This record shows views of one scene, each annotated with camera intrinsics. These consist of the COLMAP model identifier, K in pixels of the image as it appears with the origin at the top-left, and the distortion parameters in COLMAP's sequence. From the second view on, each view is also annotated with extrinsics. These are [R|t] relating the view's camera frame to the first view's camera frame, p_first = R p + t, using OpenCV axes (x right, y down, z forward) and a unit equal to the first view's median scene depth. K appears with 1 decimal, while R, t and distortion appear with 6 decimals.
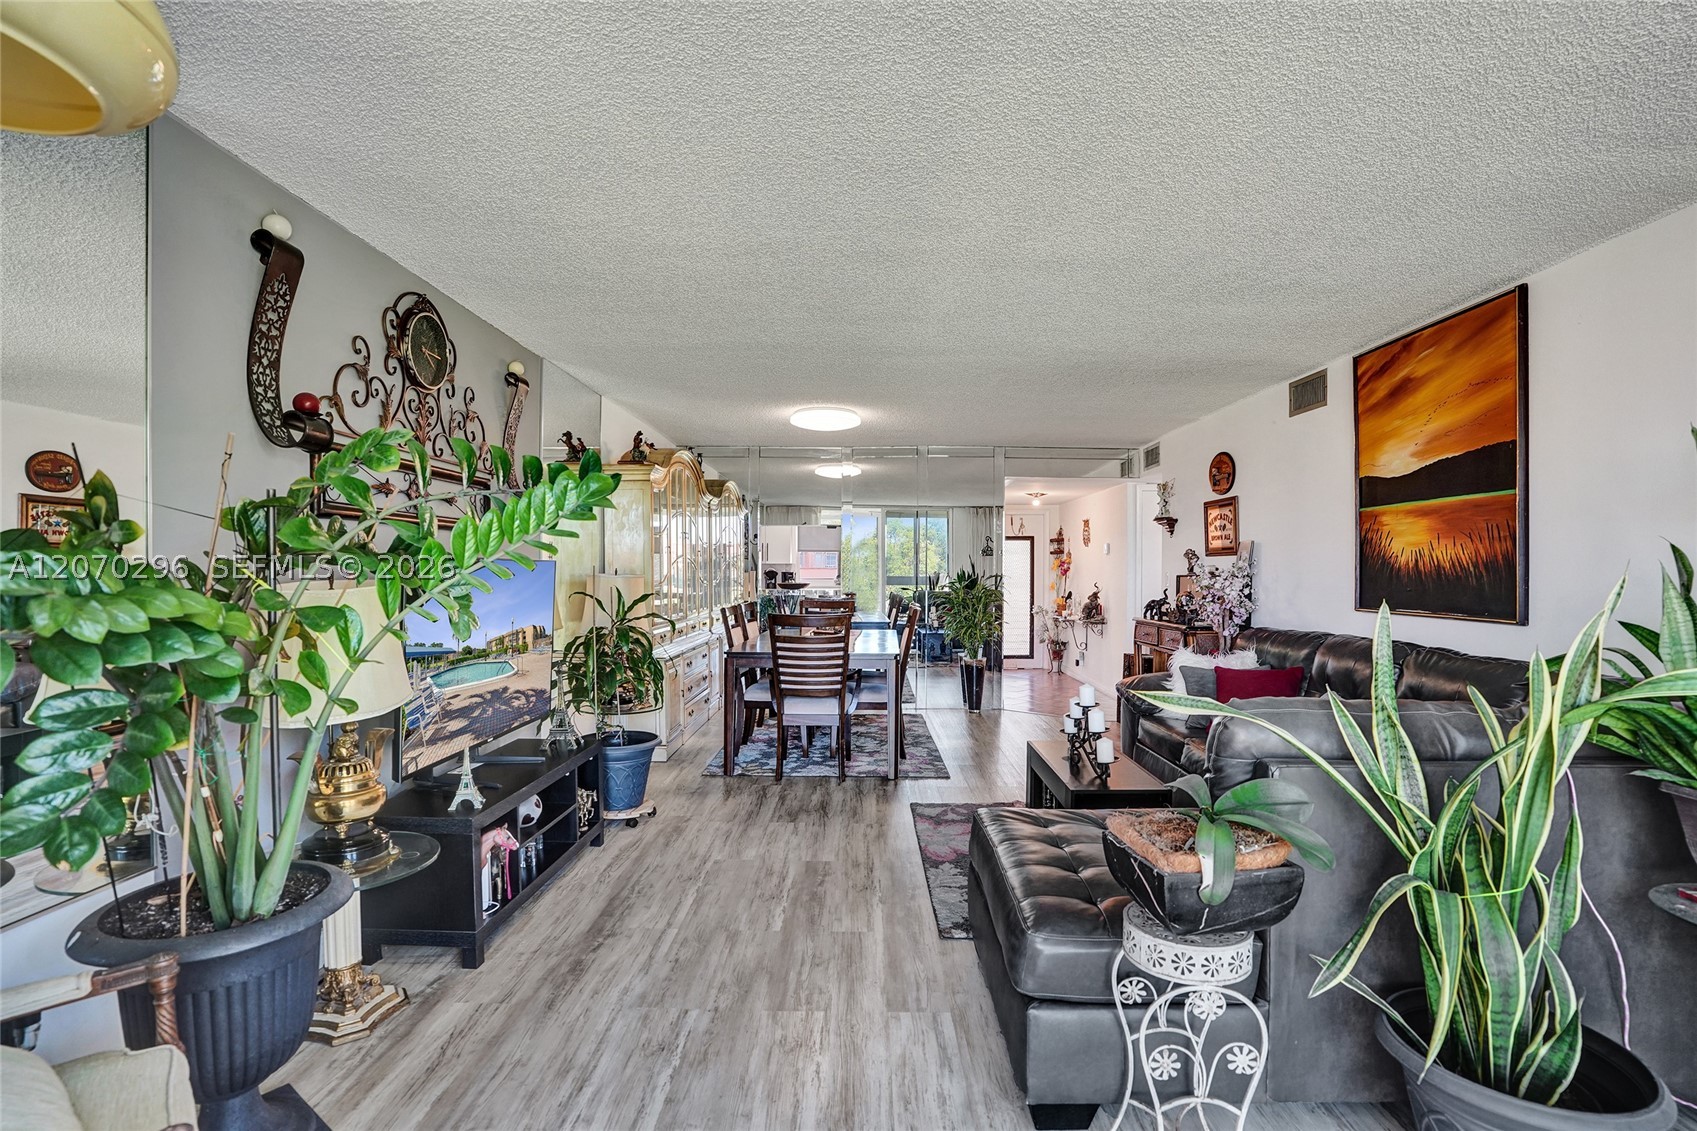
lens RADIAL K [[793.3, 0, 849.9], [0, 793.3, 573.9], [0, 0, 1]] dist [-0.067681, 0.026031]
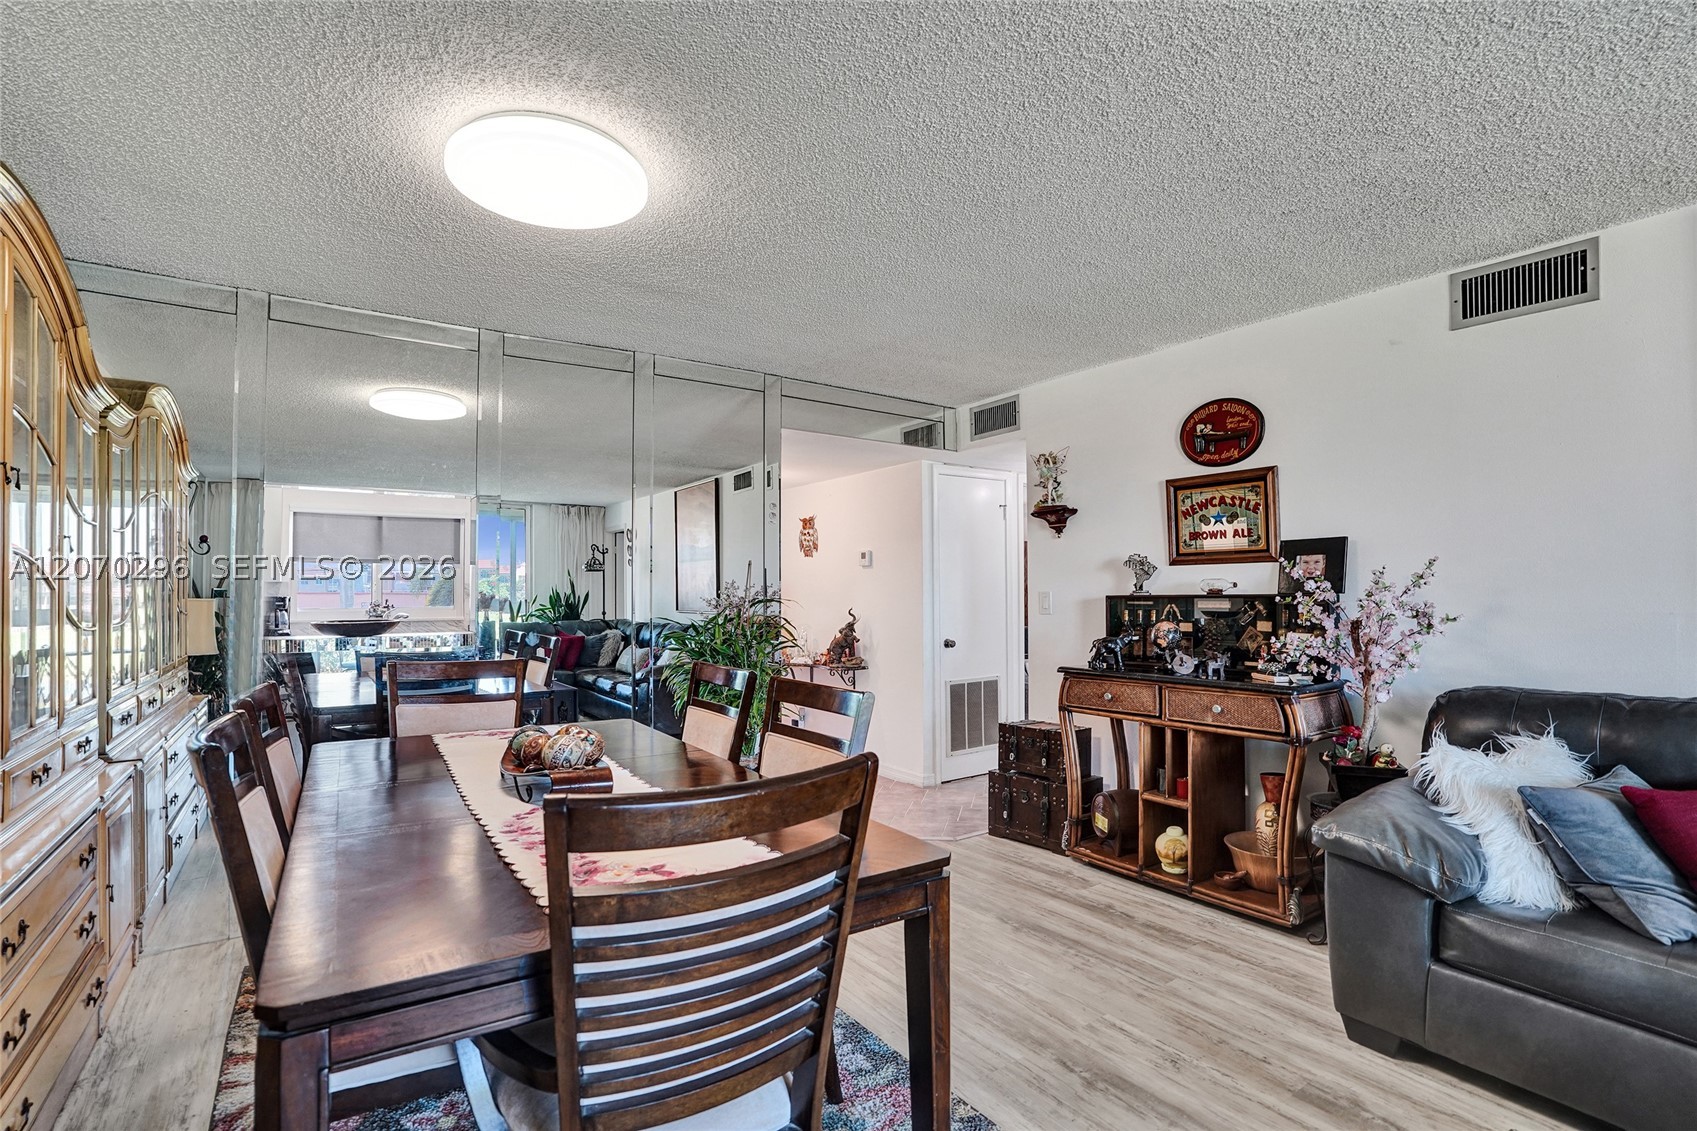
lens RADIAL K [[793.3, 0, 849.9], [0, 793.3, 573.9], [0, 0, 1]] dist [-0.067681, 0.026031]
pose [[0.811694, 0.008666, 0.584019, -0.175260], [0.007841, 0.999638, -0.025730, -0.001717], [-0.584030, 0.025465, 0.811332, 0.881843]]
